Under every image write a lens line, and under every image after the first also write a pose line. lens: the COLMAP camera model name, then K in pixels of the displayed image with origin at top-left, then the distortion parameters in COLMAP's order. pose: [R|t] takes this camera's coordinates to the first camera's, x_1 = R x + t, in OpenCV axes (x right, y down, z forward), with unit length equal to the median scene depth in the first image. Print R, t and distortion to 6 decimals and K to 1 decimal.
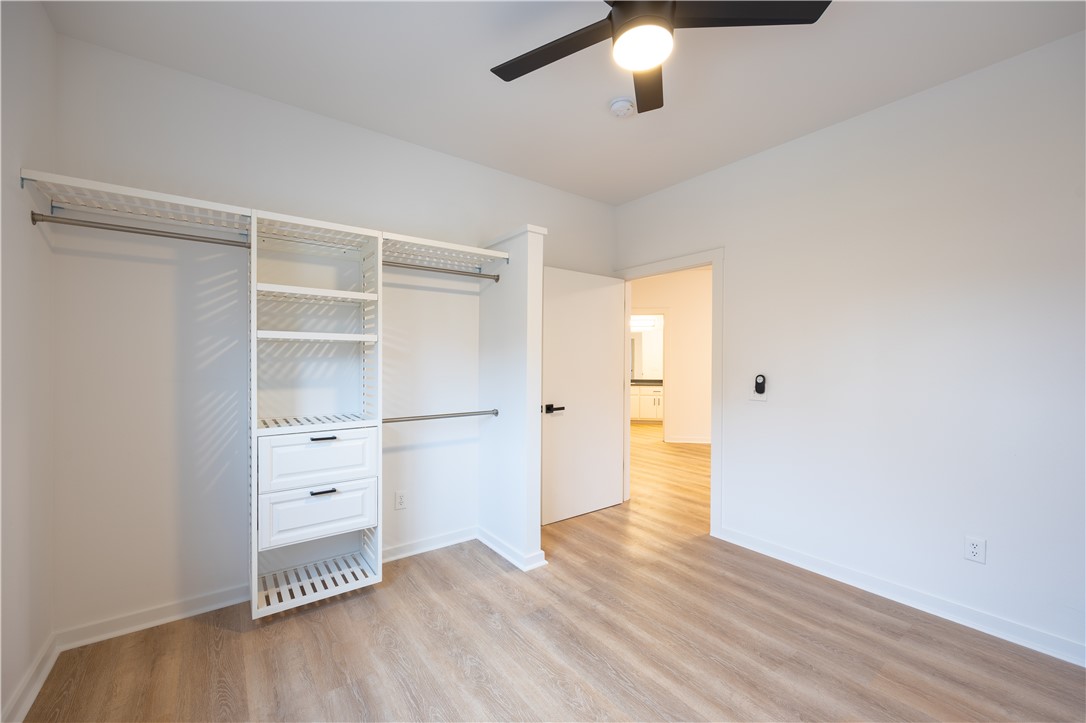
lens RADIAL K [[433.8, 0, 544.7], [0, 433.8, 362.4], [0, 0, 1]] dist [-0.000729, 0.000032]
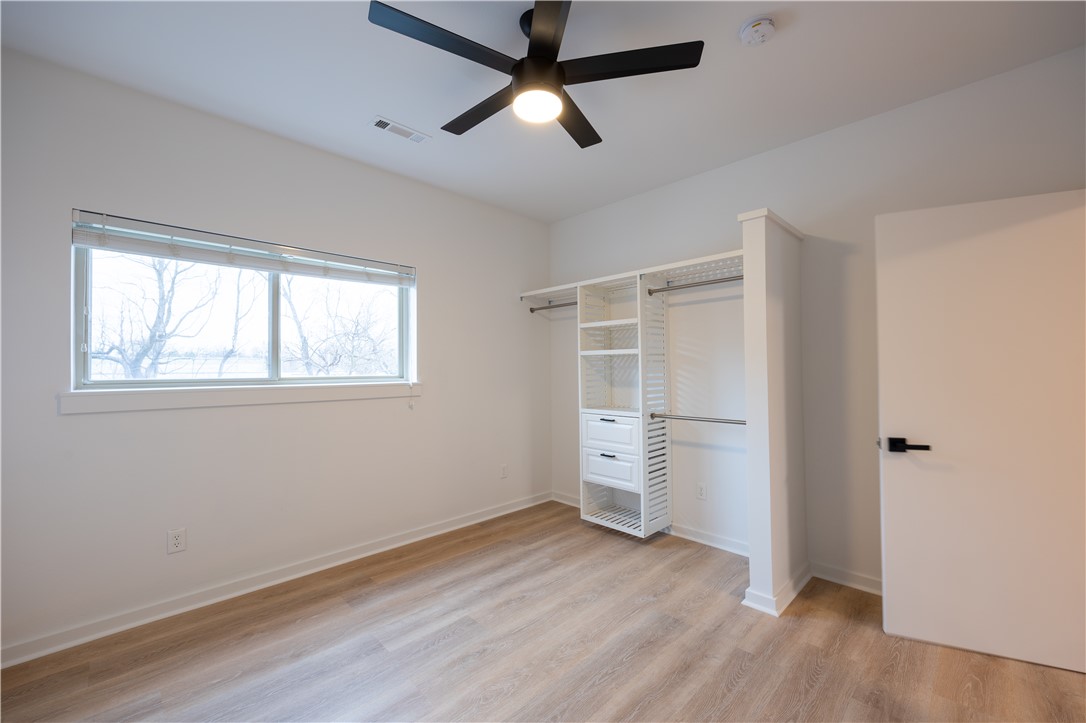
lens RADIAL K [[433.8, 0, 544.7], [0, 433.8, 362.4], [0, 0, 1]] dist [-0.000729, 0.000032]
pose [[0.130586, -0.018241, -0.991269, 0.914761], [0.006037, 0.999827, -0.017603, 0.000351], [0.991419, -0.003686, 0.130674, 0.559123]]
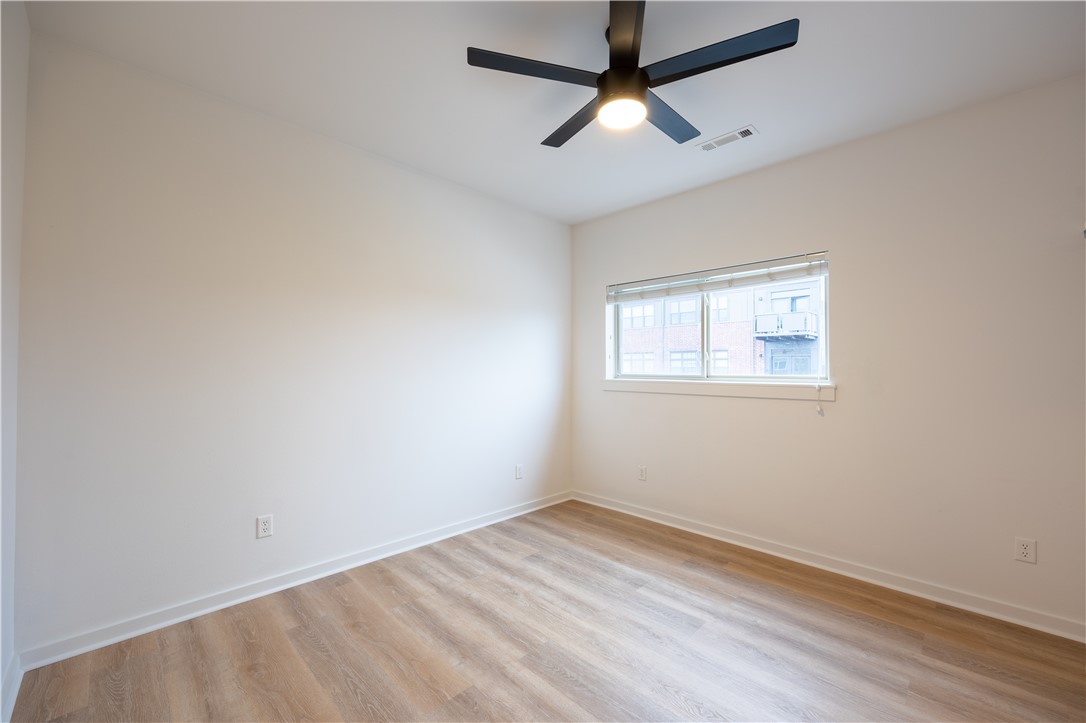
lens RADIAL K [[430.7, 0, 547.5], [0, 430.7, 362.0], [0, 0, 1]] dist [-0.001133, -0.000422]
pose [[-0.988914, -0.008234, -0.148261, 0.399616], [-0.005728, 0.999834, -0.017321, -0.000784], [0.148378, -0.016280, -0.988797, 1.412957]]
